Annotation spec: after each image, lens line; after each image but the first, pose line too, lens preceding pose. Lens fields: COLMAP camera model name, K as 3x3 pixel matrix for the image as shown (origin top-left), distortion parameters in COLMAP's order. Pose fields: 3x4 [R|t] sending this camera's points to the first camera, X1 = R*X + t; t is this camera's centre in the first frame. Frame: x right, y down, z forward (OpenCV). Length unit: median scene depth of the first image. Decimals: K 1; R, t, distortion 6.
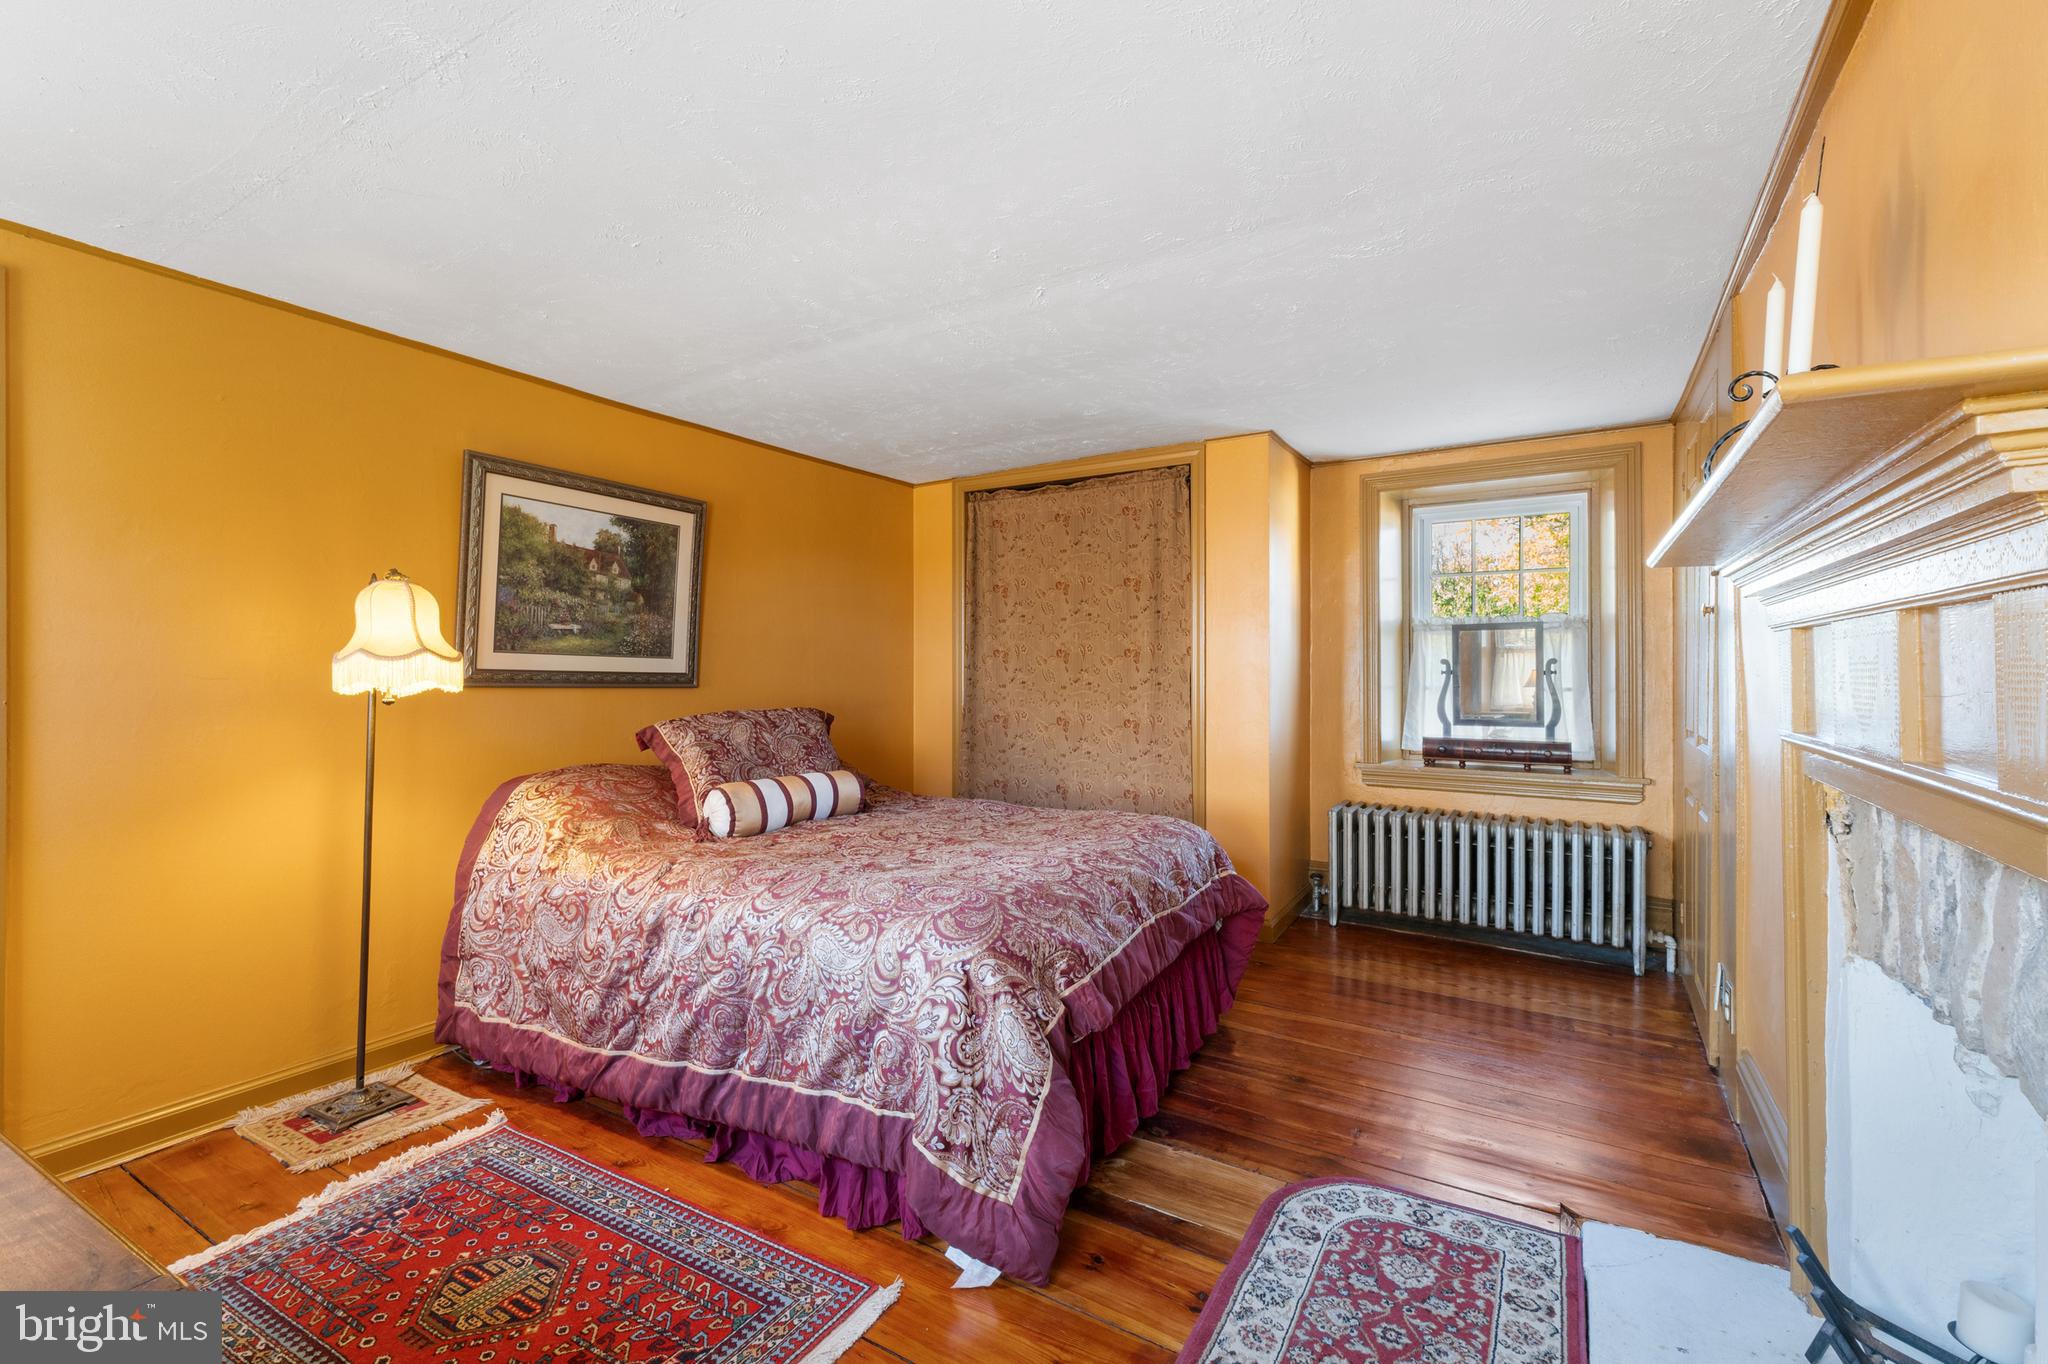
lens RADIAL K [[883.6, 0, 1023.3], [0, 883.6, 670.0], [0, 0, 1]] dist [0.003665, 0.000318]
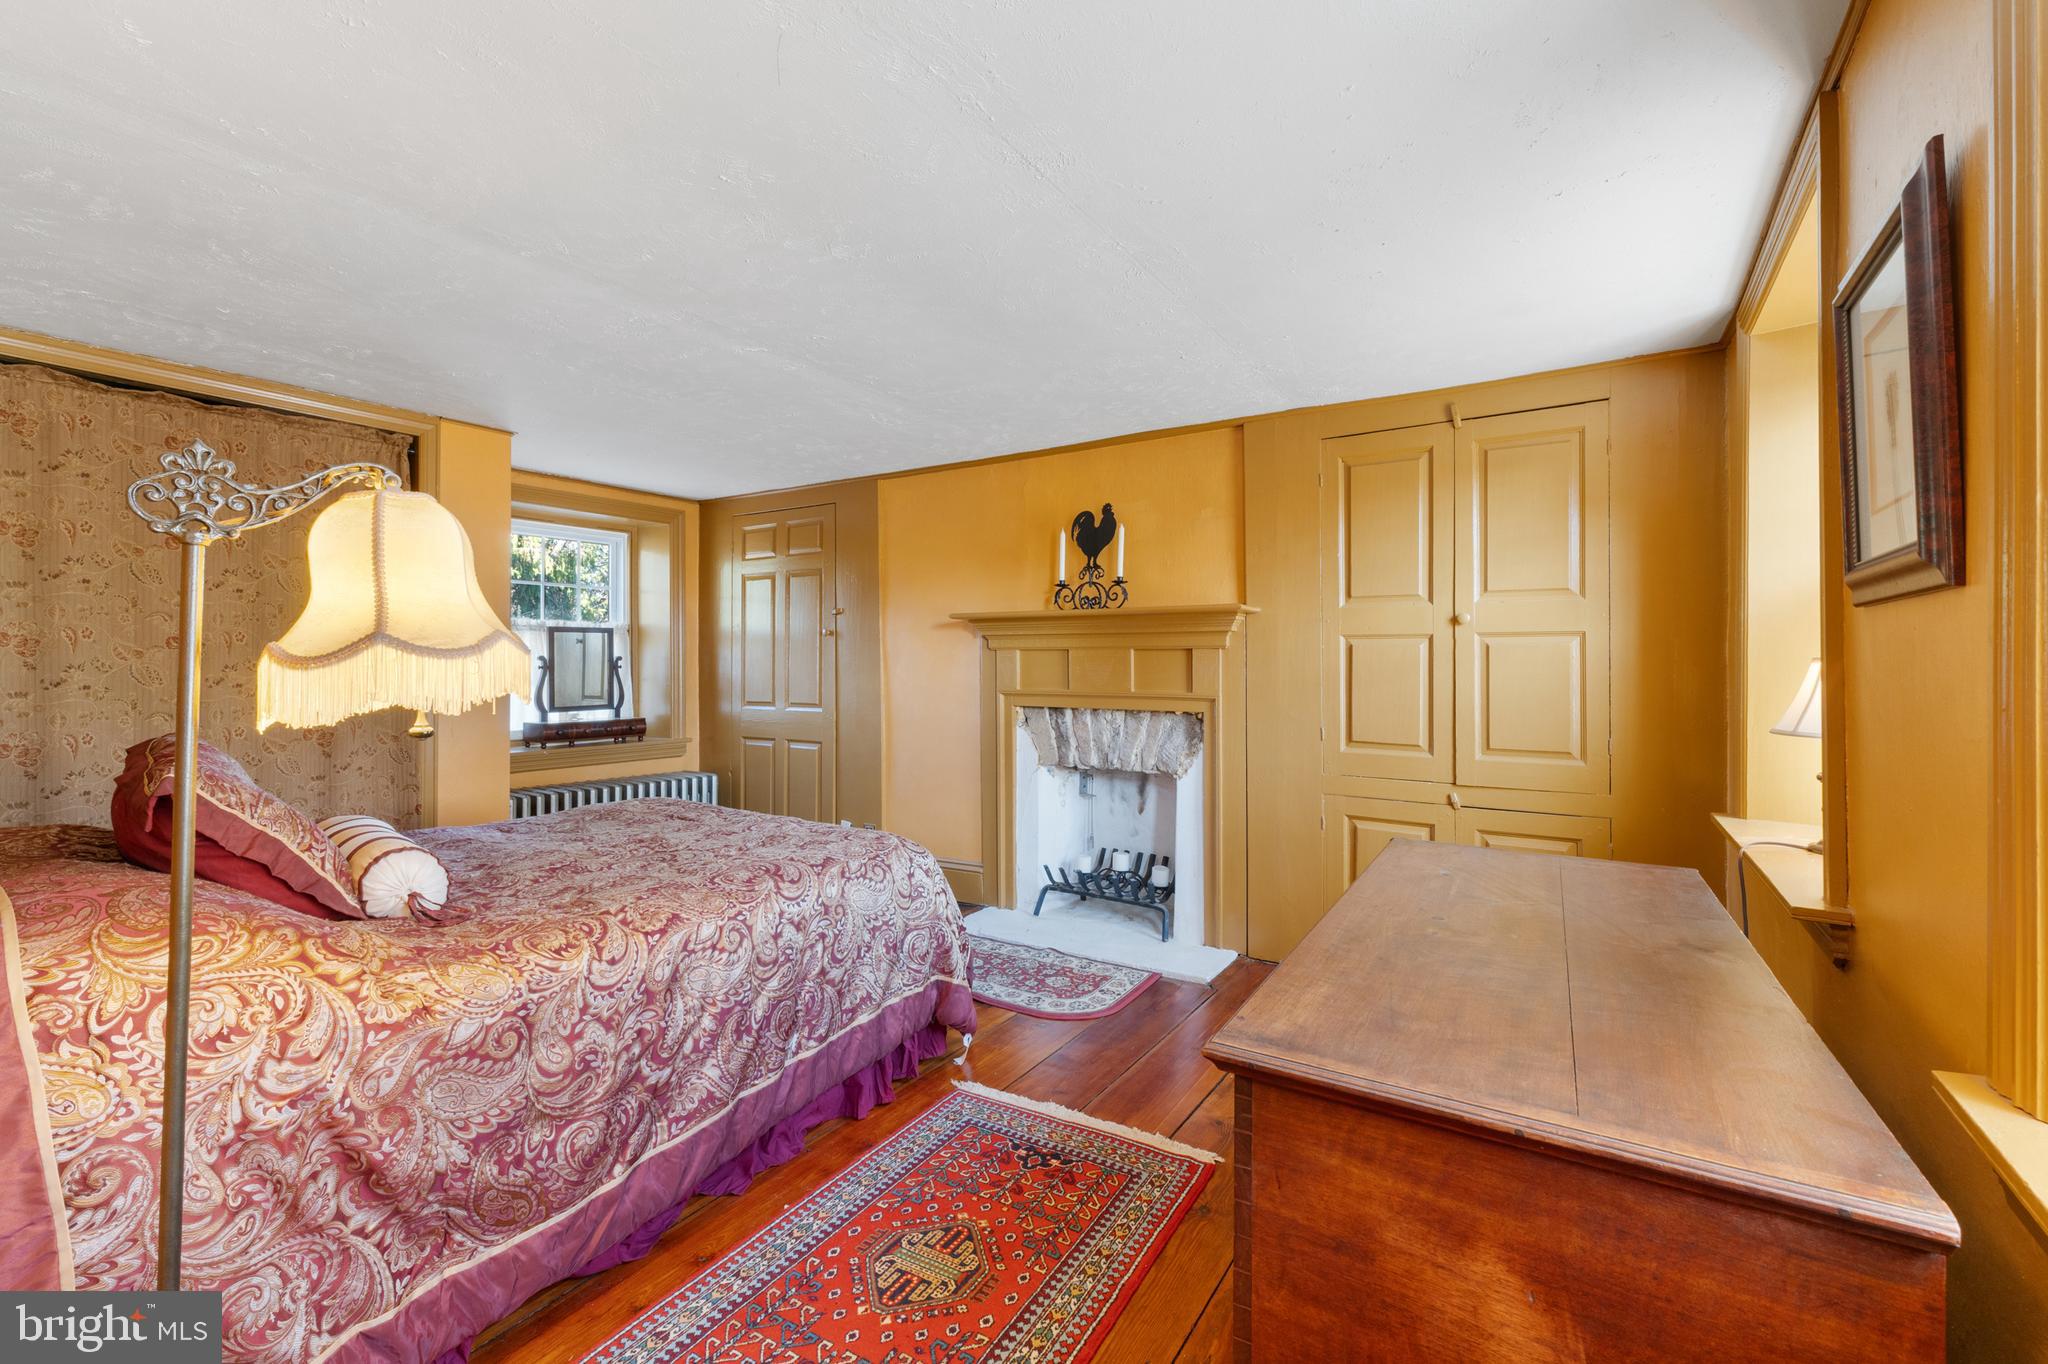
lens RADIAL K [[860.0, 0, 1030.0], [0, 860.0, 657.0], [0, 0, 1]] dist [0.000278, 0.000046]
pose [[0.026039, 0.006454, 0.999640, -1.309872], [0.000237, 0.999979, -0.006463, -0.006687], [-0.999661, 0.000405, 0.026037, 0.694241]]
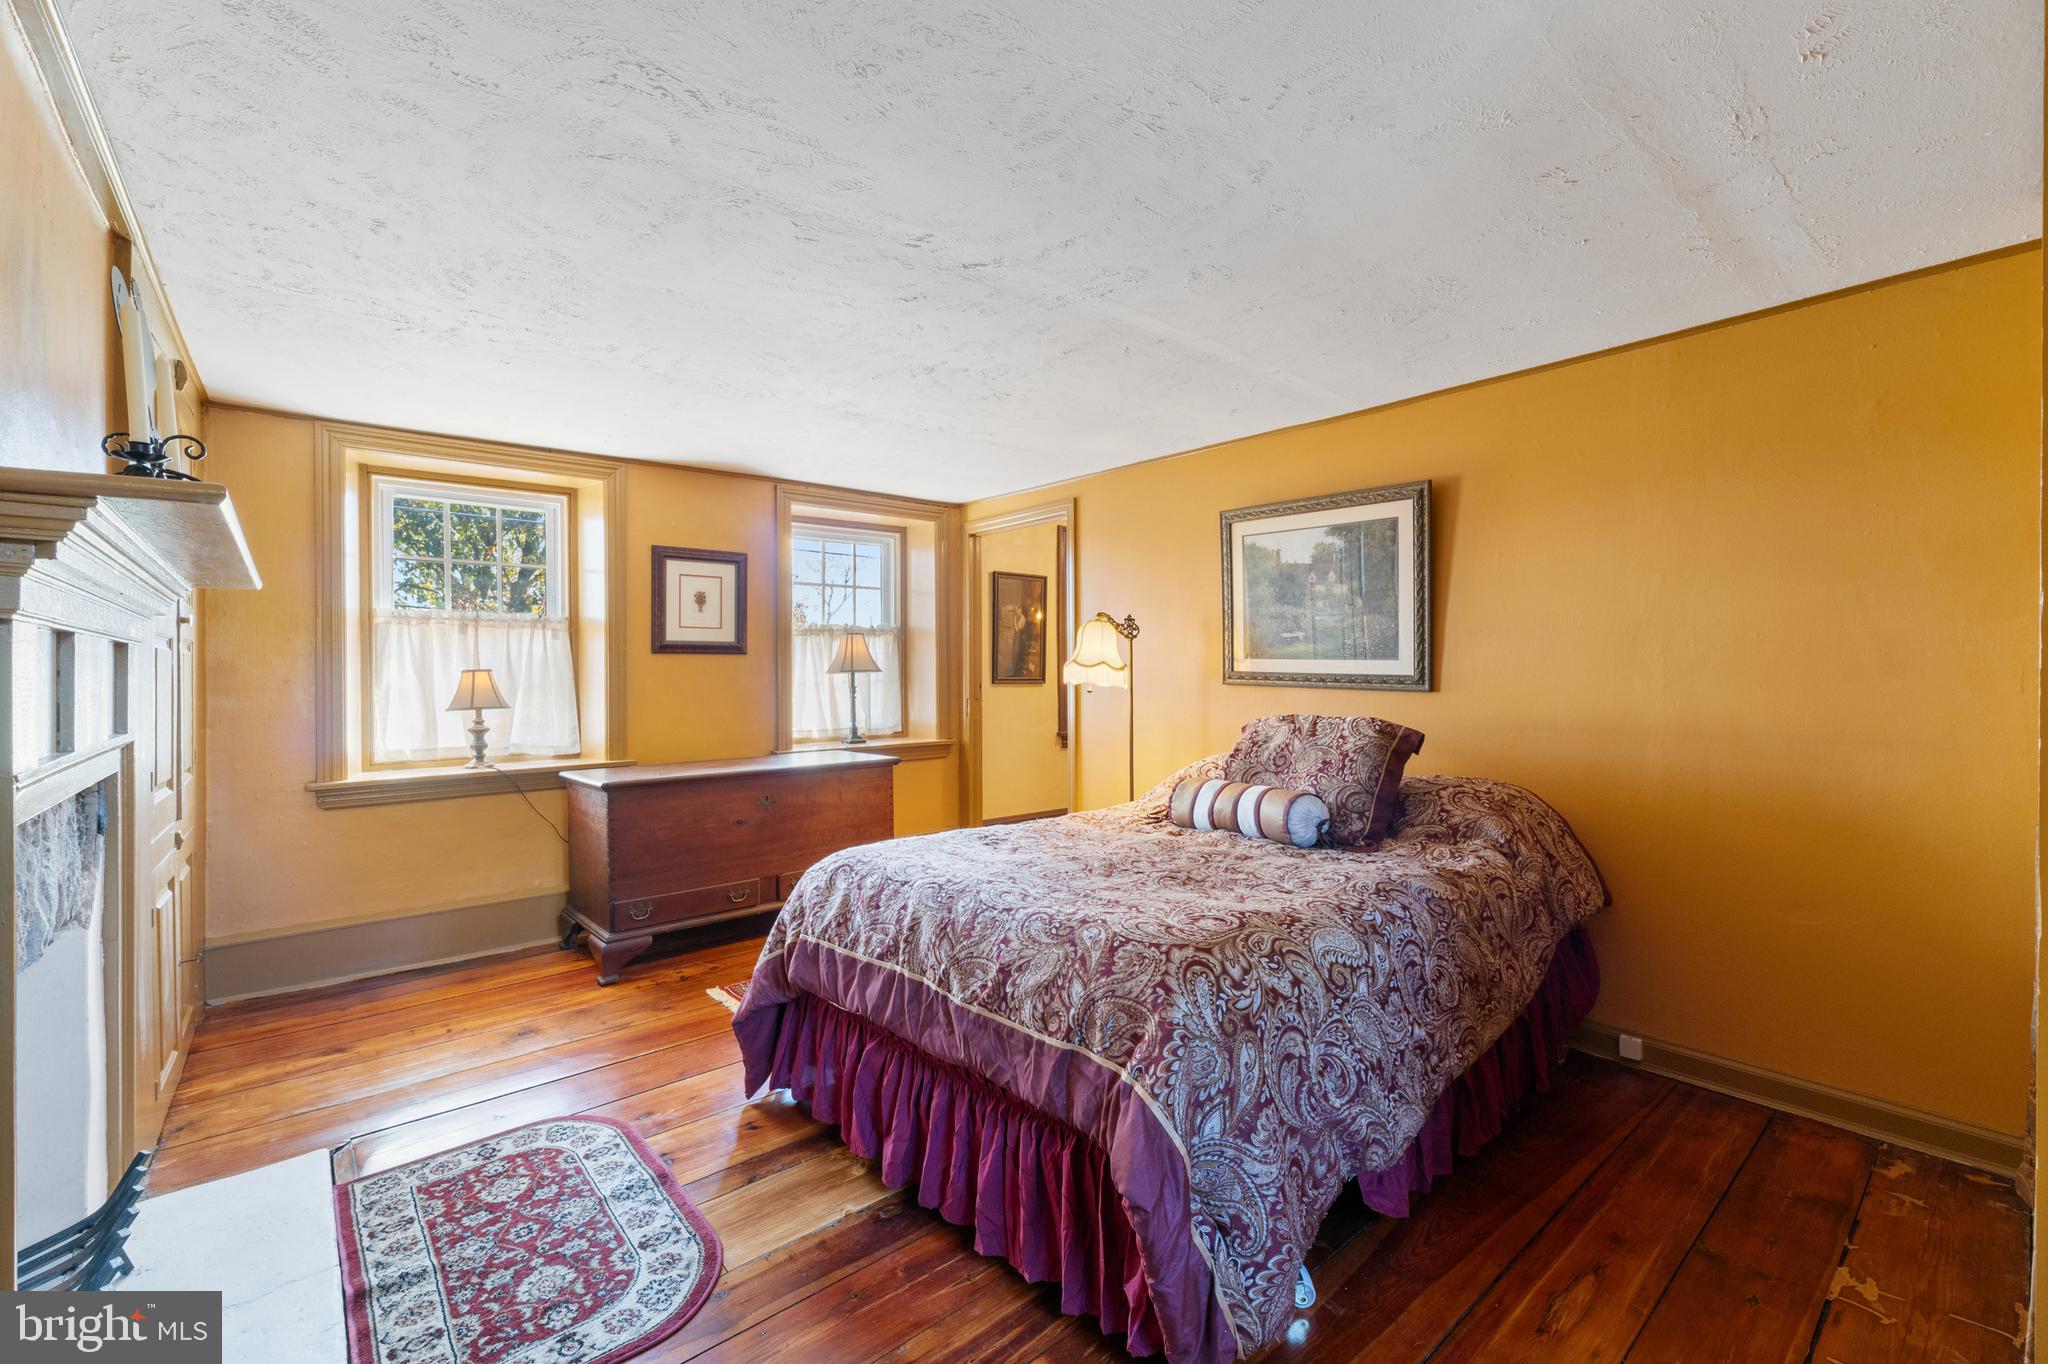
lens RADIAL K [[877.7, 0, 1043.4], [0, 877.7, 680.3], [0, 0, 1]] dist [0.010041, 0.000246]
pose [[-0.308827, 0.013856, -0.951017, 1.019202], [0.002376, 0.999902, 0.013797, -0.008495], [0.951115, 0.002001, -0.308830, 1.565214]]
